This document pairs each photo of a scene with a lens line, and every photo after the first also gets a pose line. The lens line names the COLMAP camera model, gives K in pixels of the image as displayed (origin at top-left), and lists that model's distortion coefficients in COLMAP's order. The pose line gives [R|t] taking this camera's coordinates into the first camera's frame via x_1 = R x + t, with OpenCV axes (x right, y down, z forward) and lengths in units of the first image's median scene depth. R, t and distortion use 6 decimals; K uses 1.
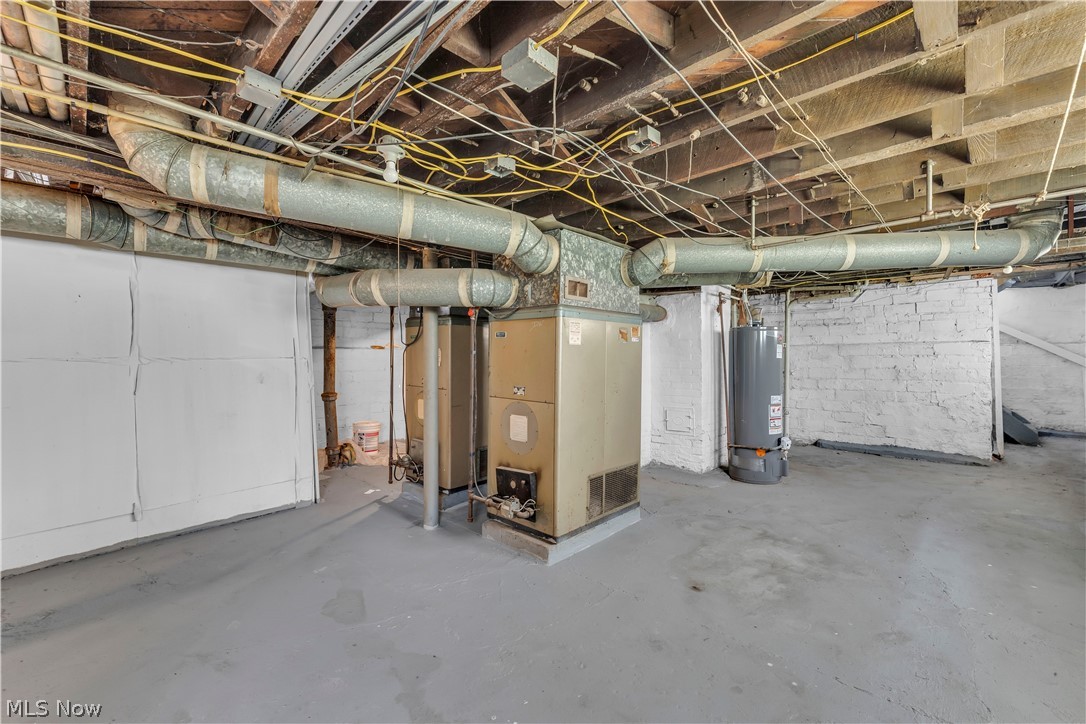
lens RADIAL K [[439.3, 0, 547.4], [0, 439.3, 360.1], [0, 0, 1]] dist [0.002085, 0.000193]
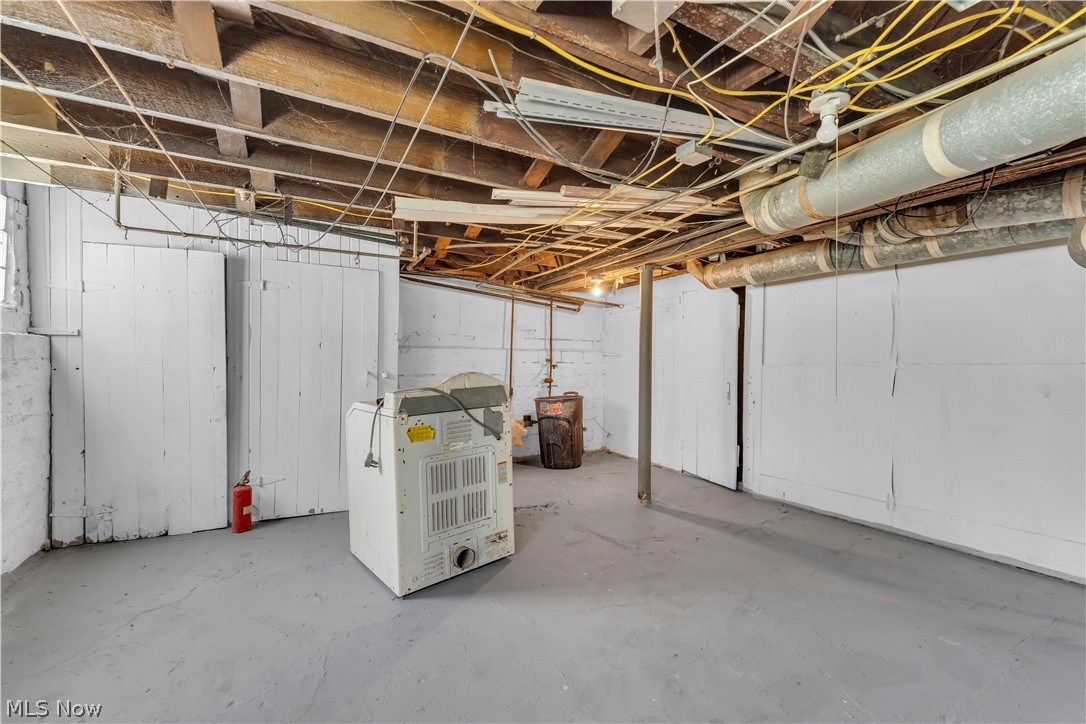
lens RADIAL K [[439.3, 0, 547.4], [0, 439.3, 360.1], [0, 0, 1]] dist [0.002085, 0.000193]
pose [[-0.257877, -0.000937, -0.966177, 0.350839], [-0.010415, 0.999944, 0.001810, -0.003885], [0.966121, 0.010529, -0.257873, 0.453347]]
